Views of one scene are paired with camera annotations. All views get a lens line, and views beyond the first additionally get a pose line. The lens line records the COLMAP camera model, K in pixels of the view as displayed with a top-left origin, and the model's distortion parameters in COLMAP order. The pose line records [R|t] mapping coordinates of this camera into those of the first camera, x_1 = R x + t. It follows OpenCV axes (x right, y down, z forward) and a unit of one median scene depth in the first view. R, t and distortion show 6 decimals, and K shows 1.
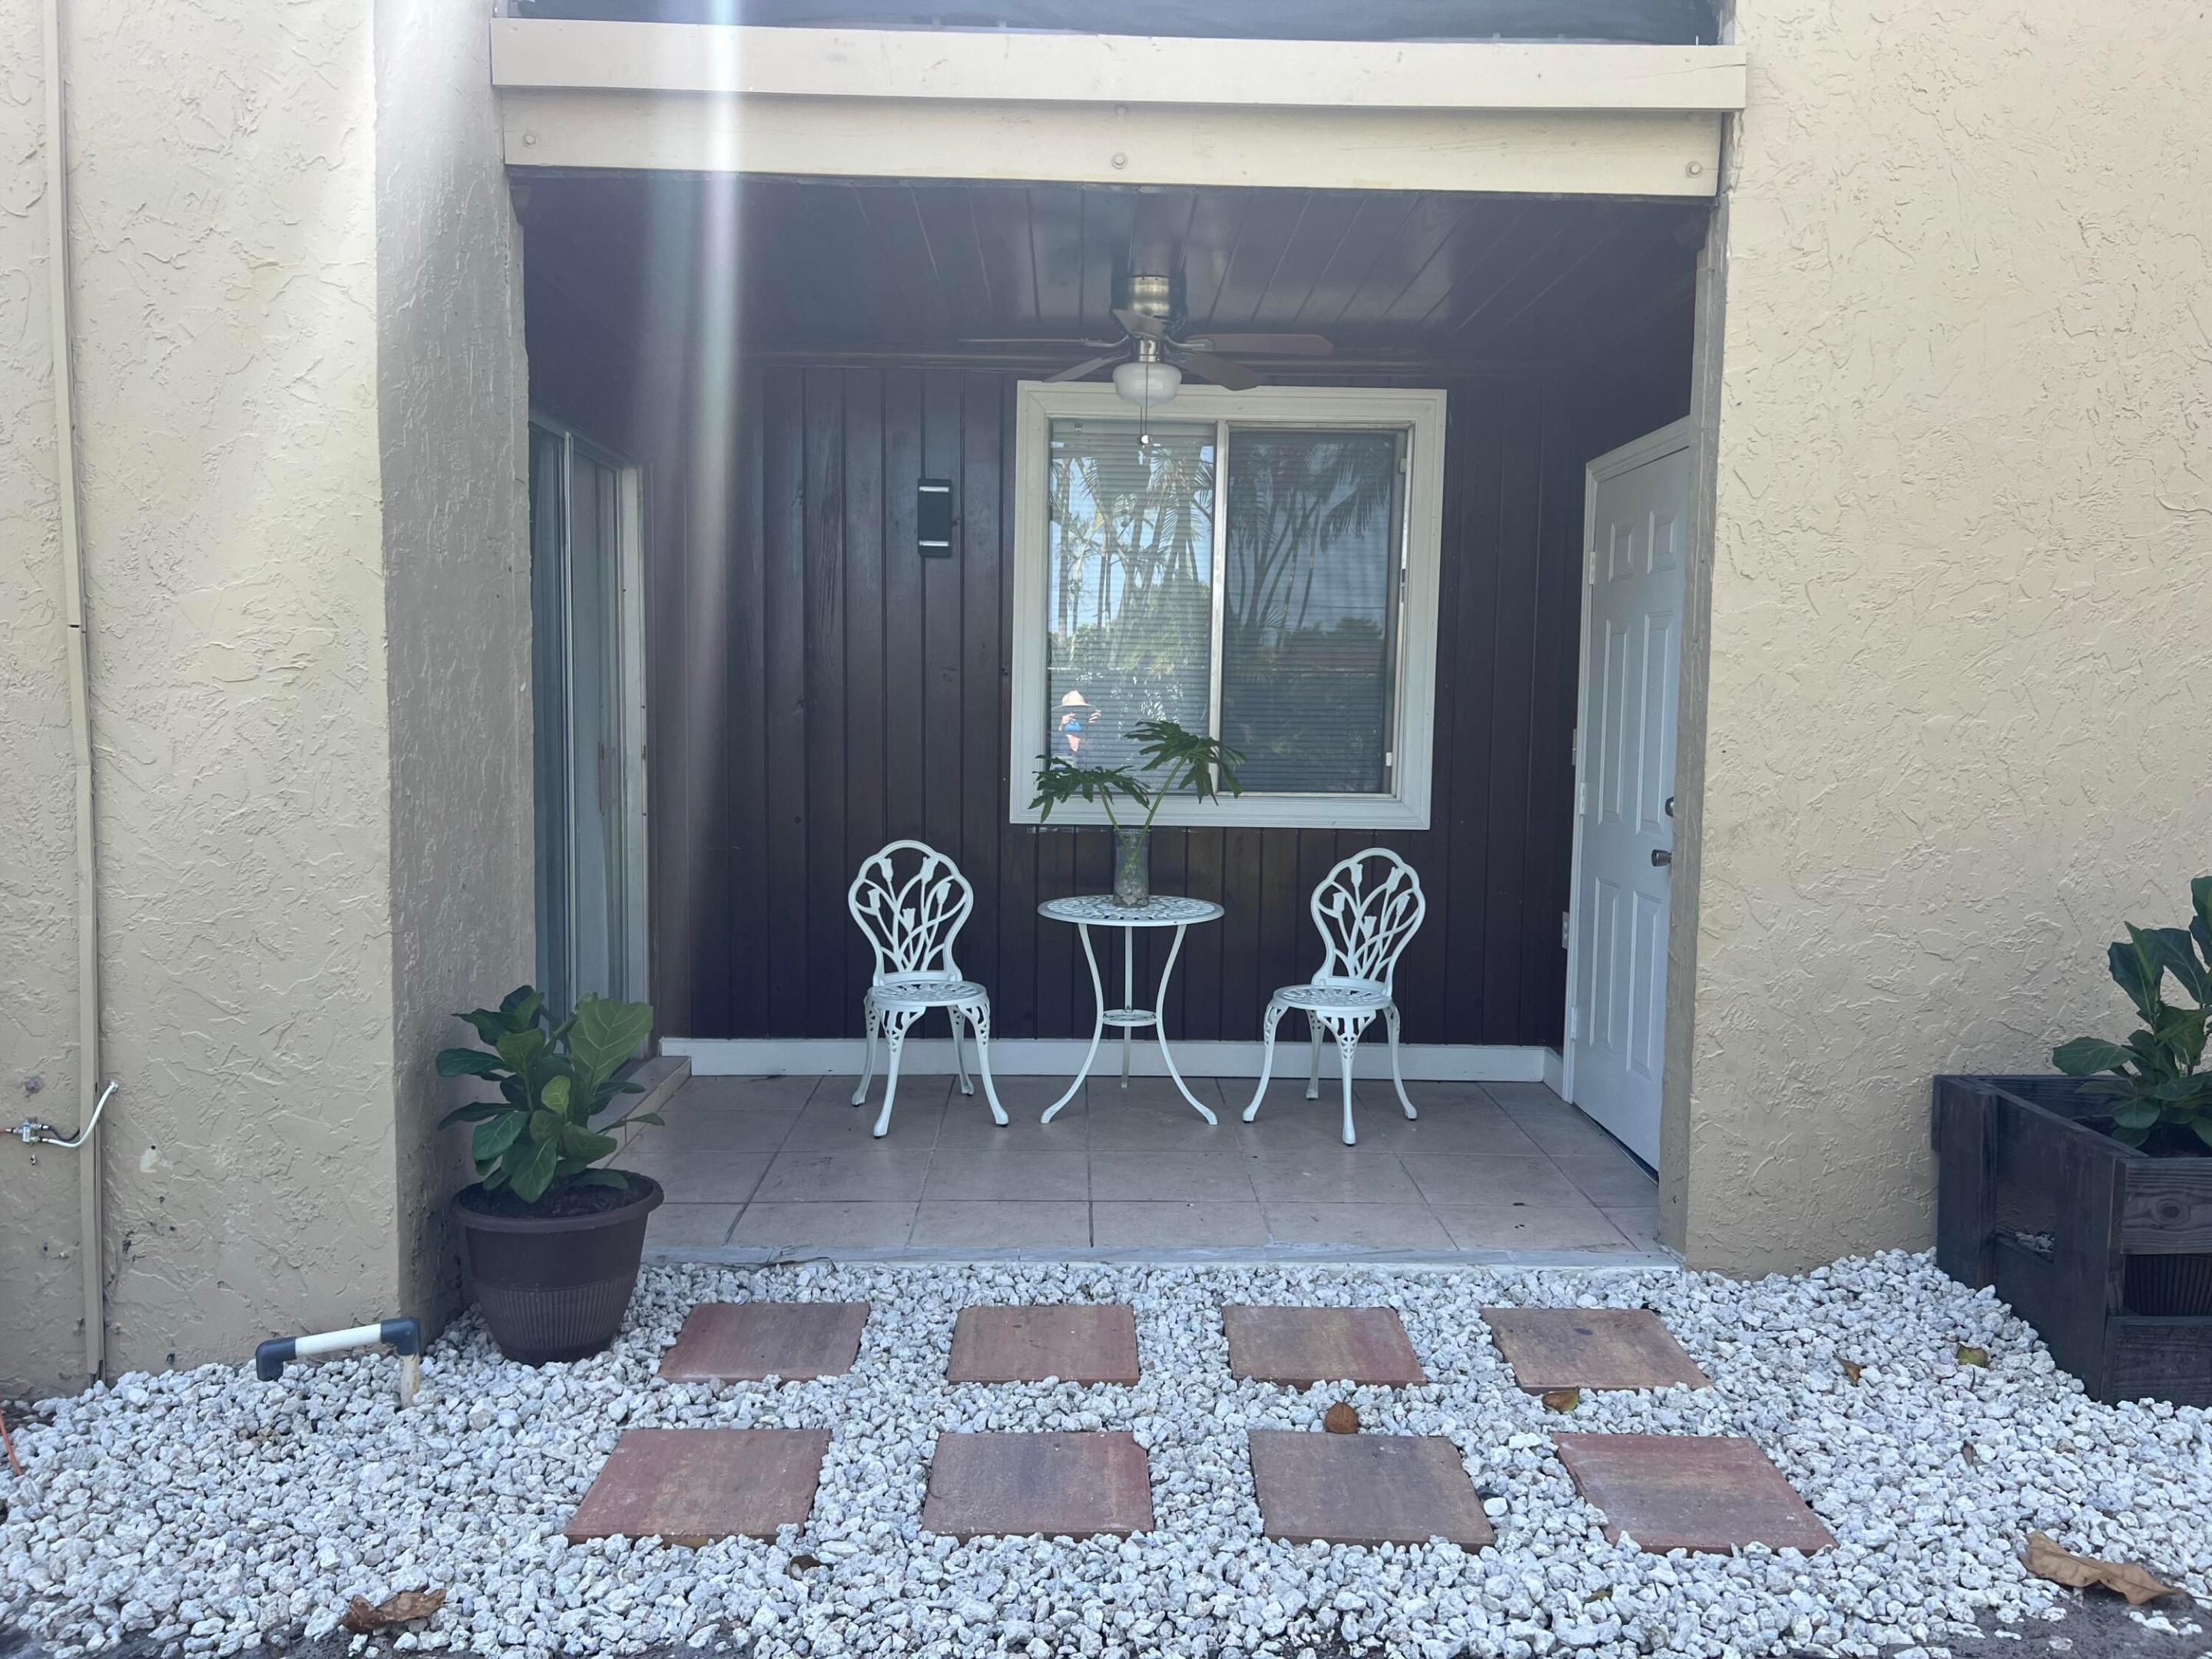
lens RADIAL K [[1652.0, 0, 1118.0], [0, 1652.0, 828.7], [0, 0, 1]] dist [0.195421, -0.470653]
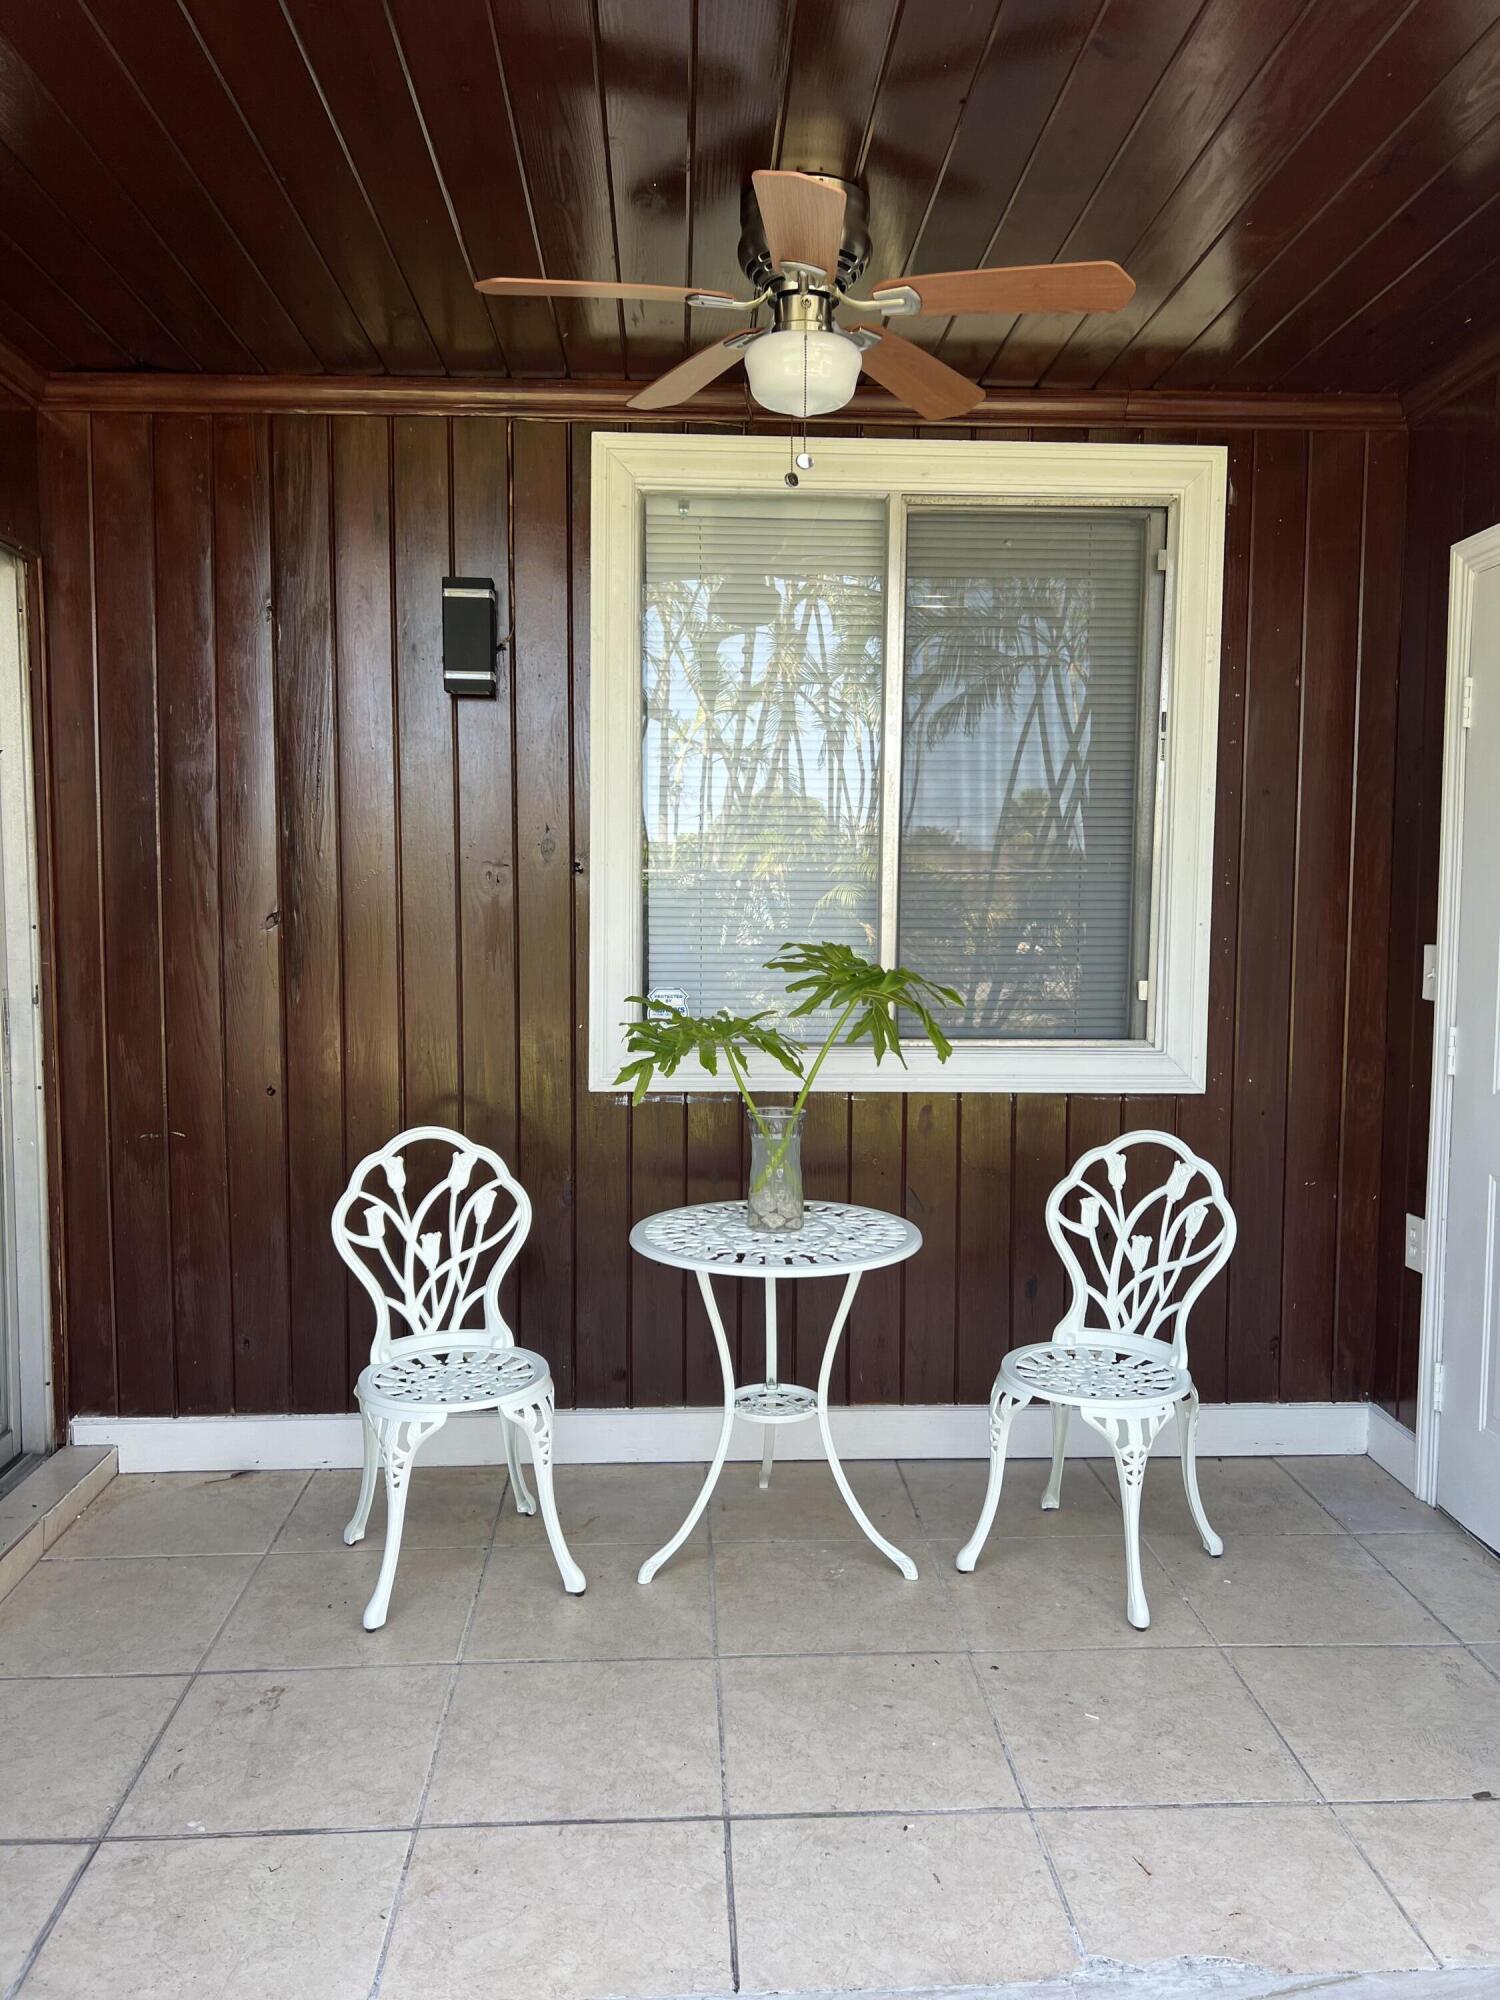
lens RADIAL K [[1493.6, 0, 750.0], [0, 1493.6, 1000.0], [0, 0, 1]] dist [0.195421, -0.470653]
pose [[0.999666, -0.011573, 0.023087, -0.014206], [0.011847, 0.999860, -0.011787, -0.034552], [-0.022947, 0.012057, 0.999664, 0.405864]]
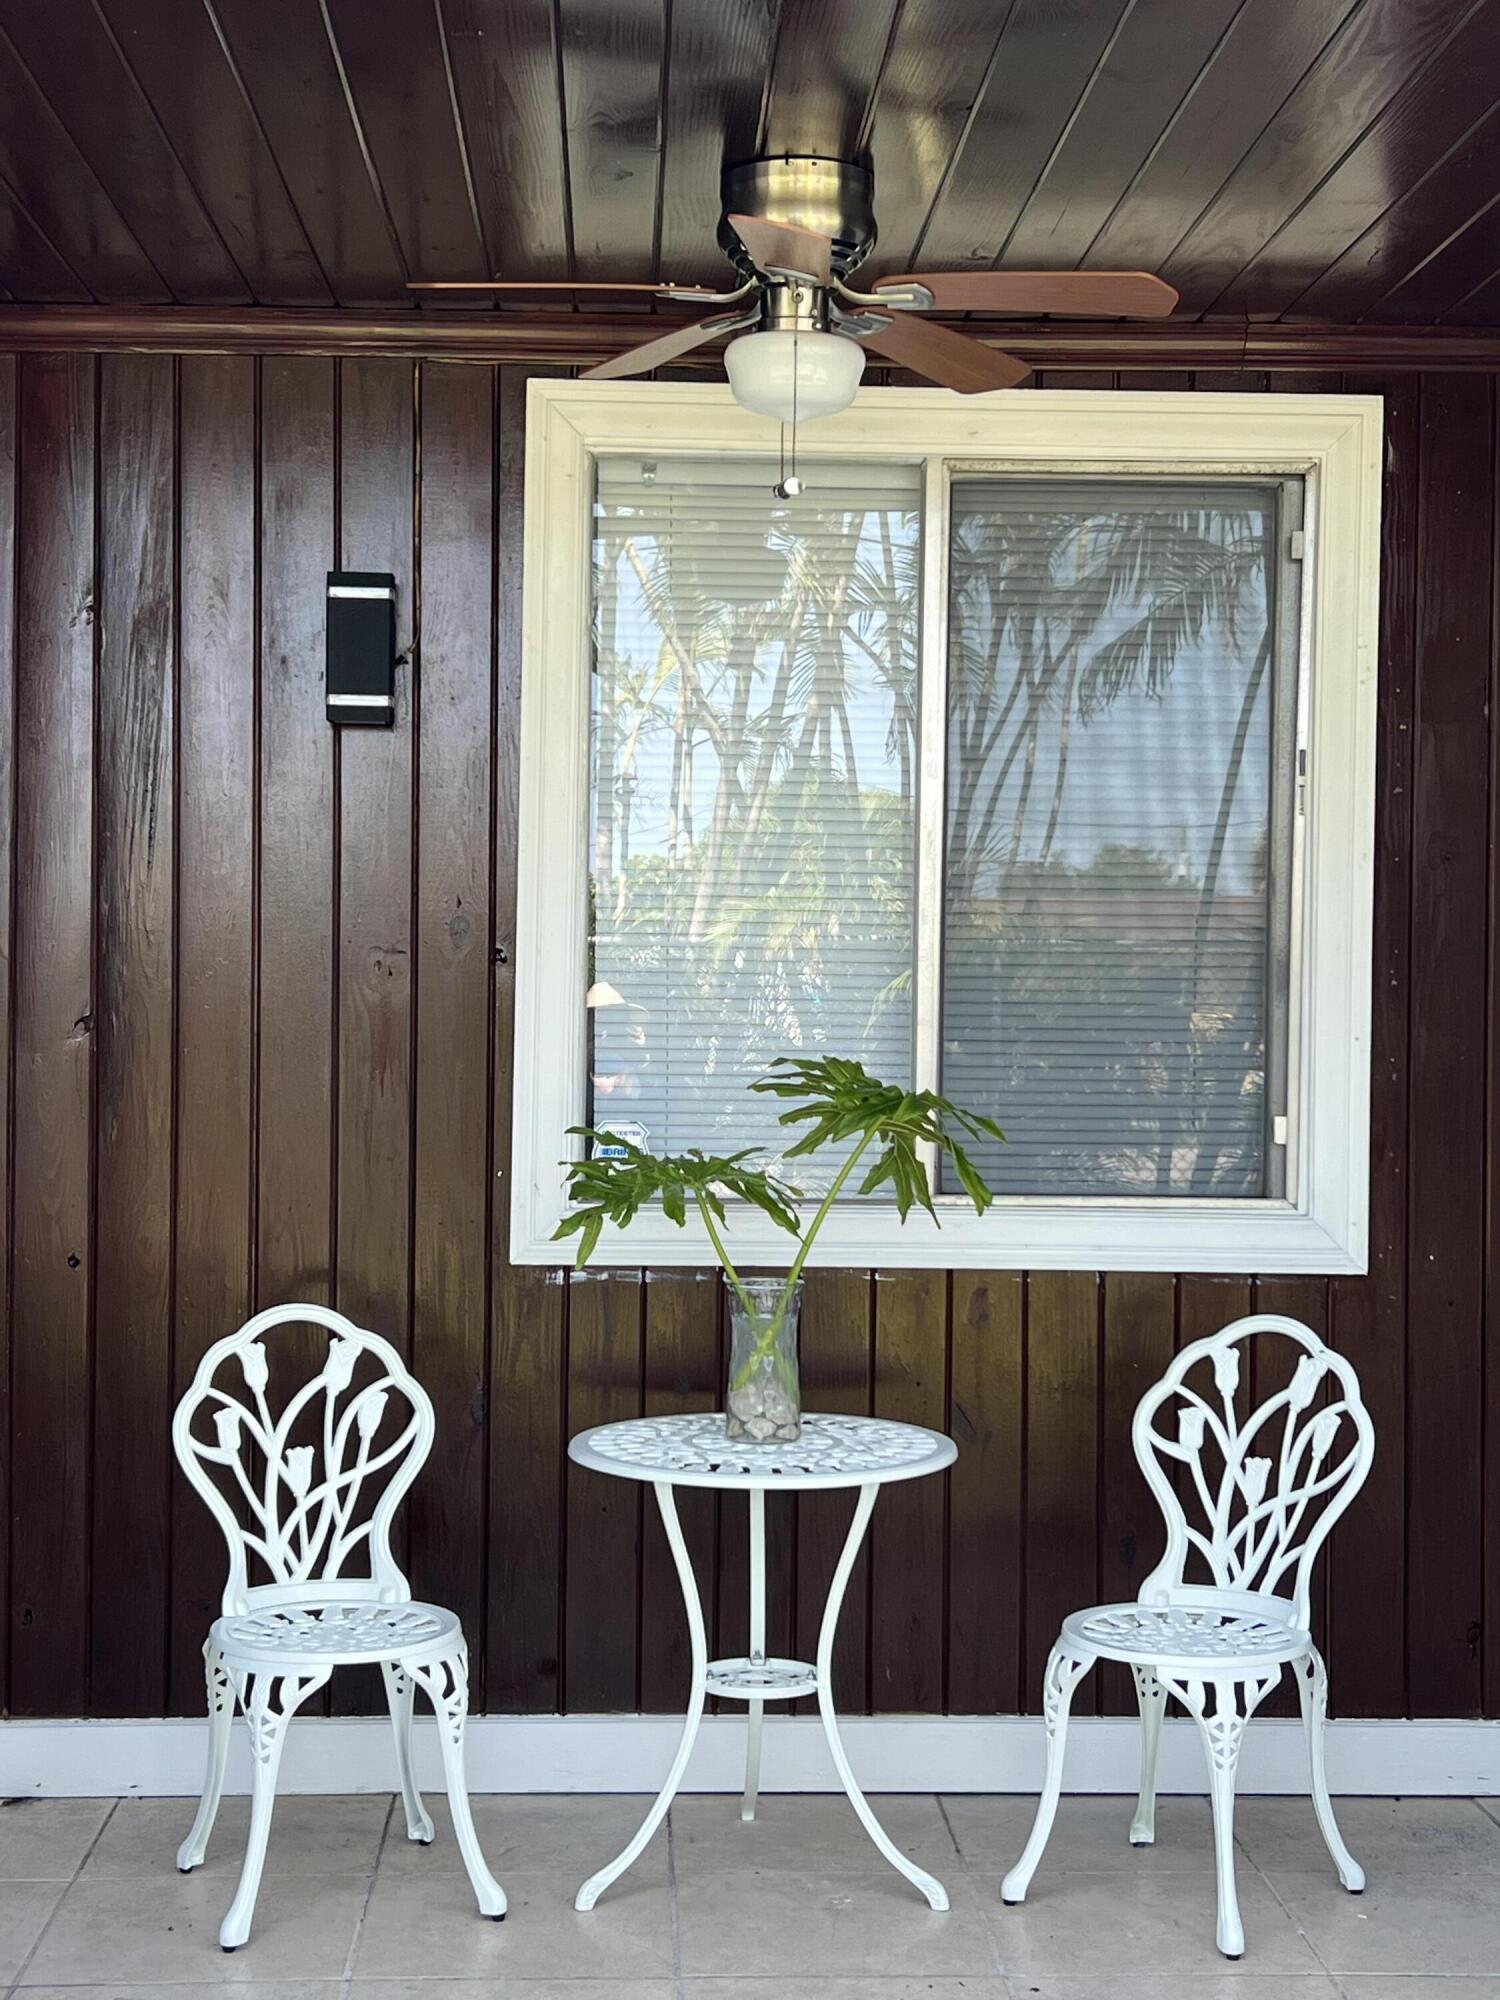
lens RADIAL K [[2989.5, 0, 750.0], [0, 2989.5, 1000.0], [0, 0, 1]] dist [0.240325, -0.808100]
pose [[0.999843, -0.004144, 0.017250, -0.010271], [0.005419, 0.997205, -0.074511, -0.015546], [-0.016893, 0.074592, 0.997071, 0.115821]]
